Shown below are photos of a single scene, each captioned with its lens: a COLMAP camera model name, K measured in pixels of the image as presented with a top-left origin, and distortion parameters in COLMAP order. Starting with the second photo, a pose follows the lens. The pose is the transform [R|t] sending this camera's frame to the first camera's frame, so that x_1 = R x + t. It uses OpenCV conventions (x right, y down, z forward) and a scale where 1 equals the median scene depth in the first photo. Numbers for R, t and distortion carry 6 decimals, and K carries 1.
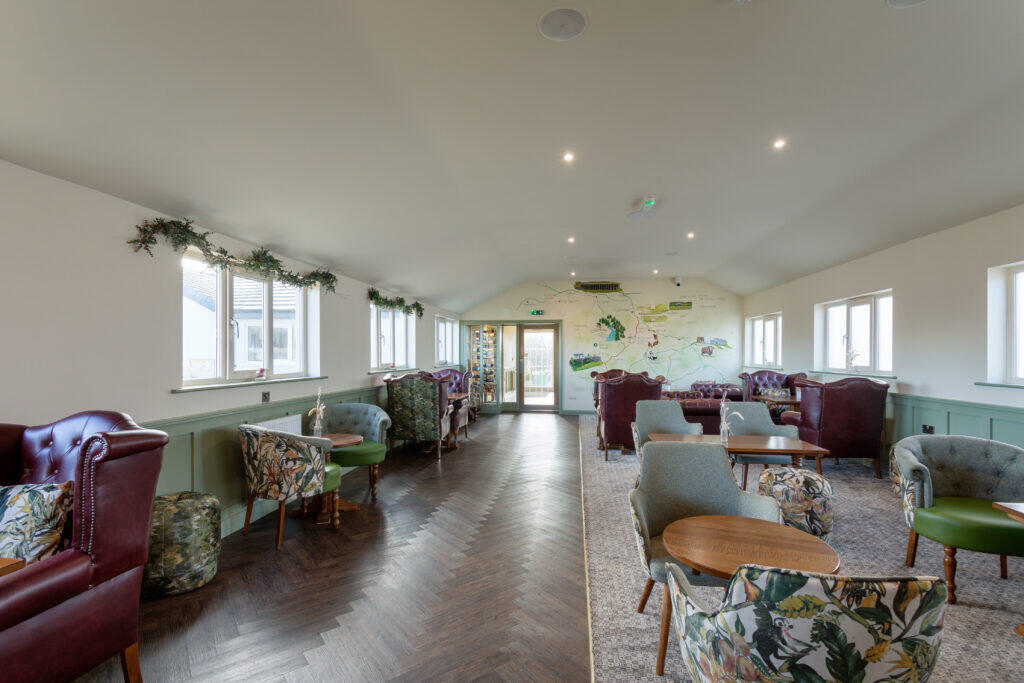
lens RADIAL K [[513.7, 0, 510.3], [0, 513.7, 347.4], [0, 0, 1]] dist [0.001715, 0.000372]
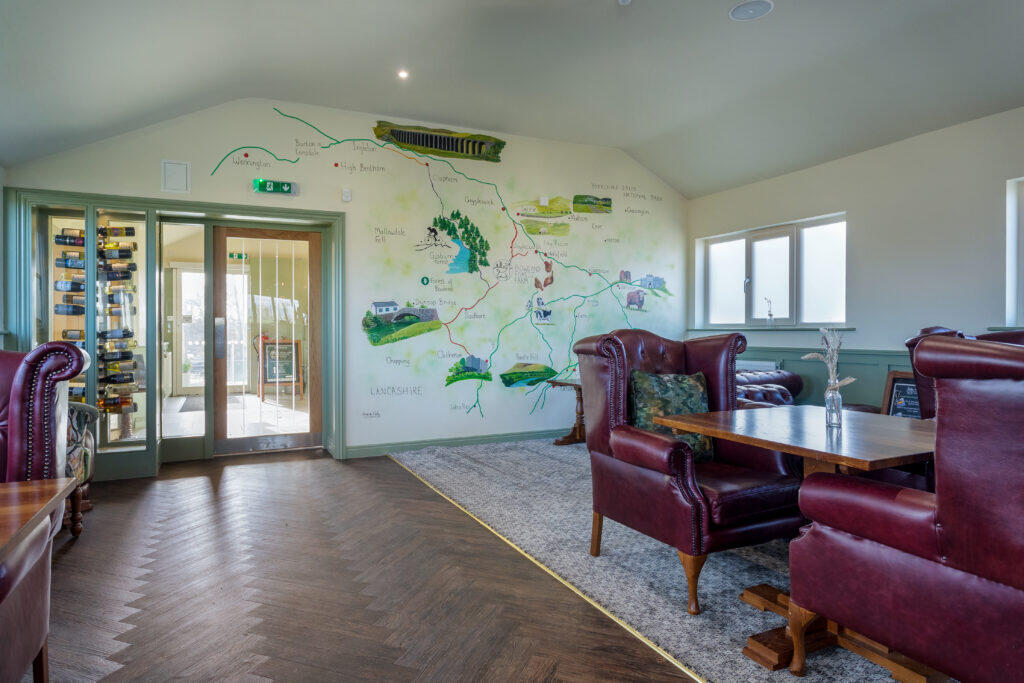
lens RADIAL K [[640.0, 0, 509.1], [0, 640.0, 333.1], [0, 0, 1]] dist [-0.001559, 0.001190]
pose [[0.823372, -0.007286, 0.567456, -0.070792], [-0.002477, 0.999862, 0.016432, 0.028662], [-0.567497, -0.014935, 0.823240, 0.539010]]
